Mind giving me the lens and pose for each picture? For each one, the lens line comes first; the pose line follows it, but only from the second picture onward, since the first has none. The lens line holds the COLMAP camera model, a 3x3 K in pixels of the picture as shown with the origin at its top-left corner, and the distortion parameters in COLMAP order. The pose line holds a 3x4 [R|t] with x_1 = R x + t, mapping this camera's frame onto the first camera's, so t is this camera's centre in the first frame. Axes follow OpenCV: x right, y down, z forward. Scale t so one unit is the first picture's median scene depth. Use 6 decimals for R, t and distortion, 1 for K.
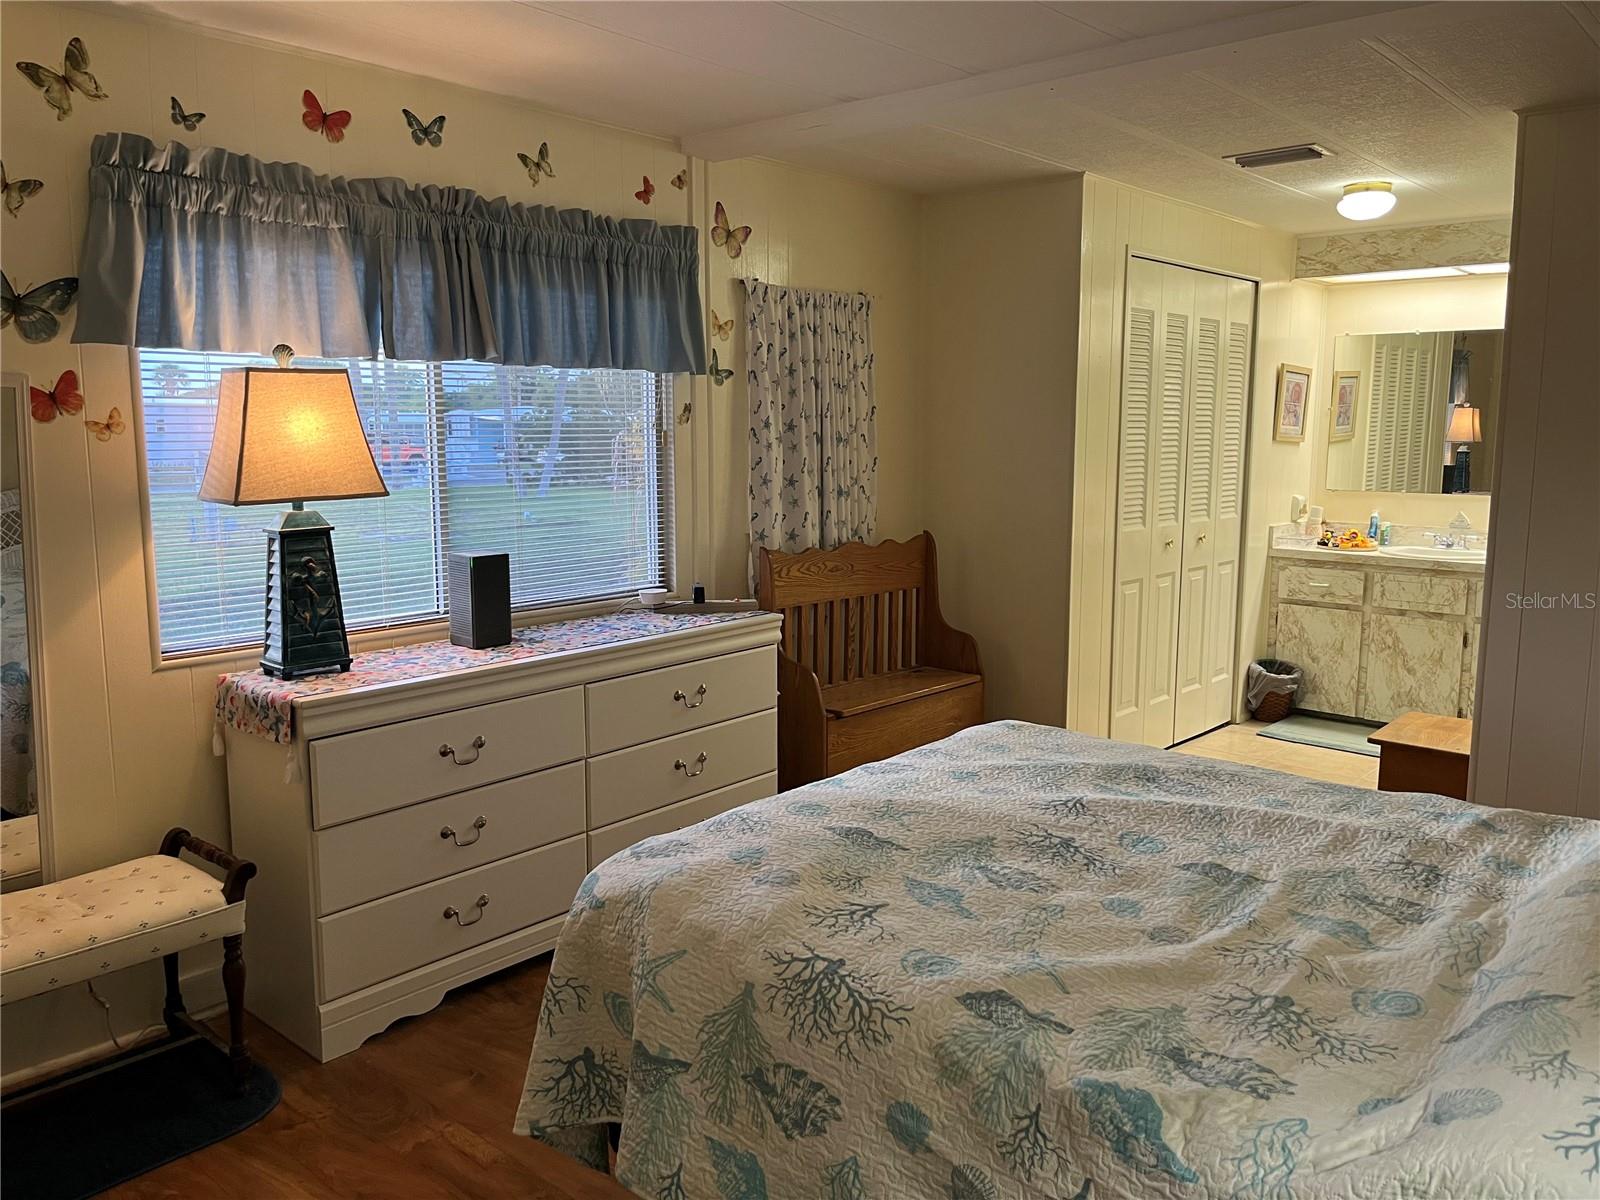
lens RADIAL K [[1208.1, 0, 802.4], [0, 1208.1, 598.8], [0, 0, 1]] dist [0.051968, -0.079132]
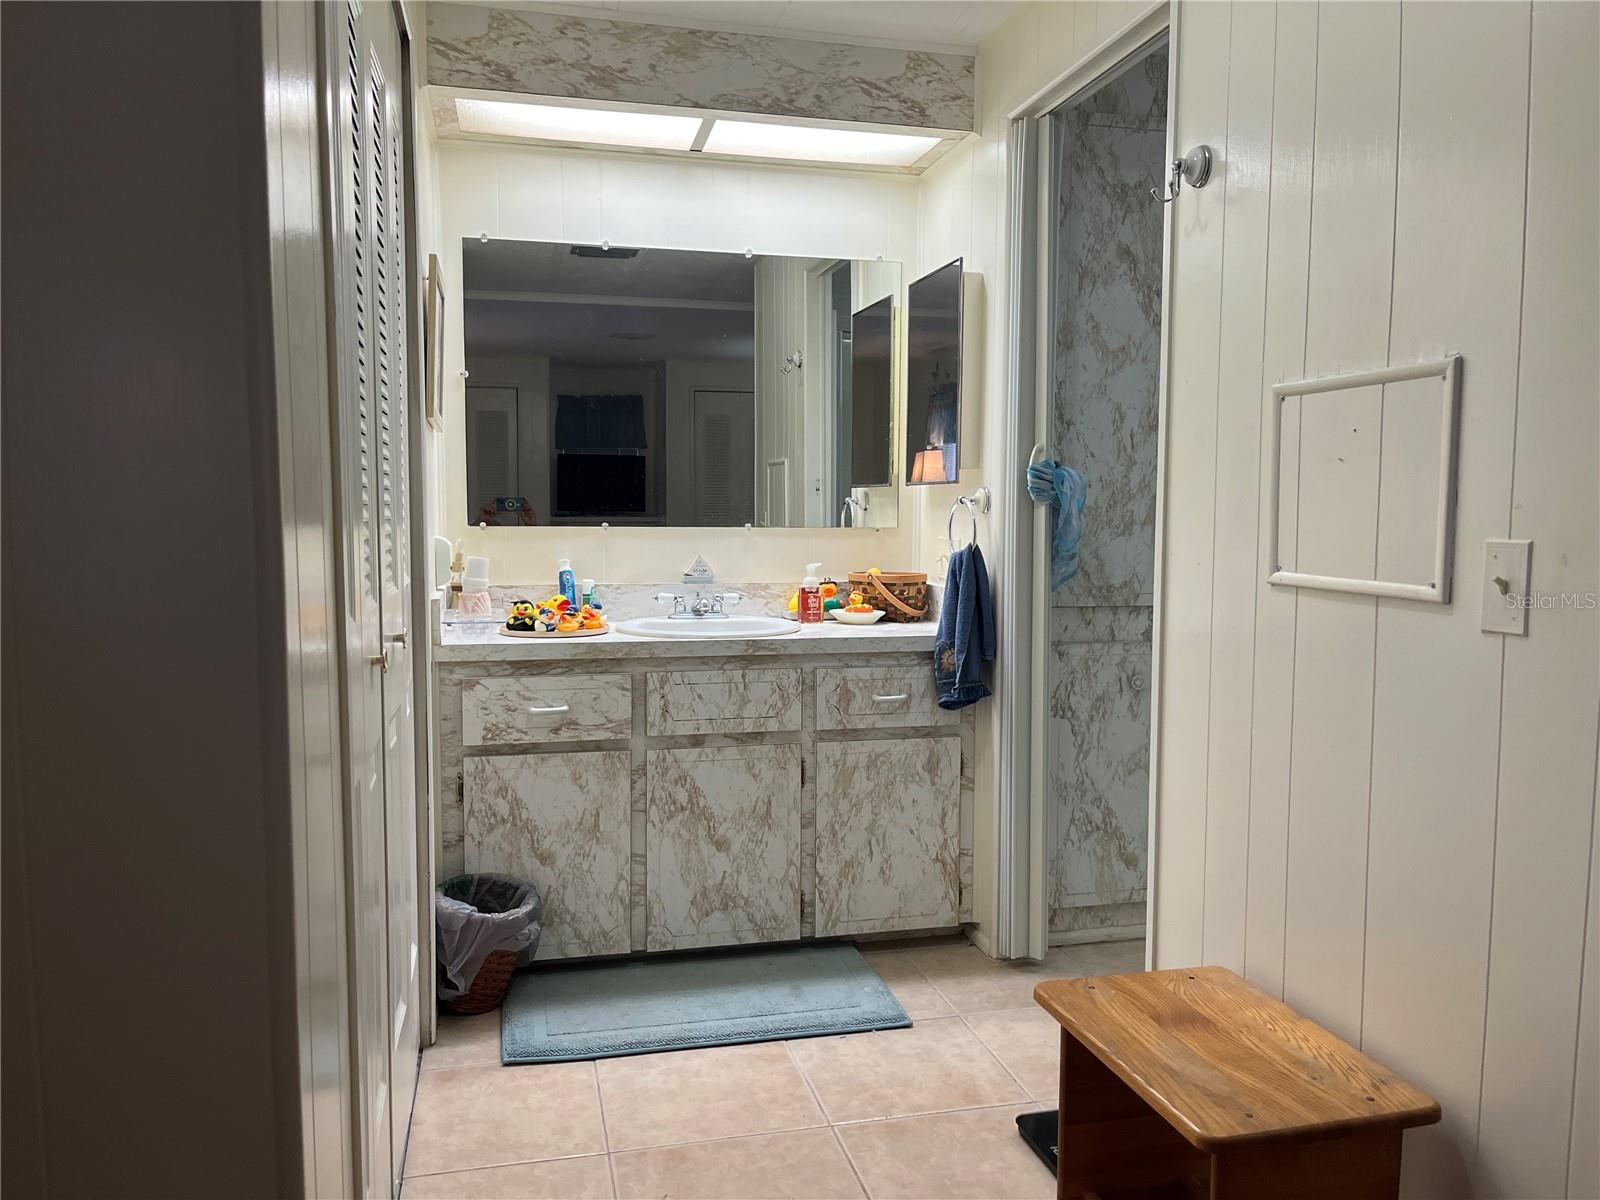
lens RADIAL K [[1208.1, 0, 807.4], [0, 1208.1, 599.7], [0, 0, 1]] dist [0.051968, -0.079132]
pose [[0.552924, -0.066613, 0.830565, 0.076965], [0.116380, 0.993202, 0.002180, -0.045988], [-0.825064, 0.095455, 0.556917, 0.649721]]
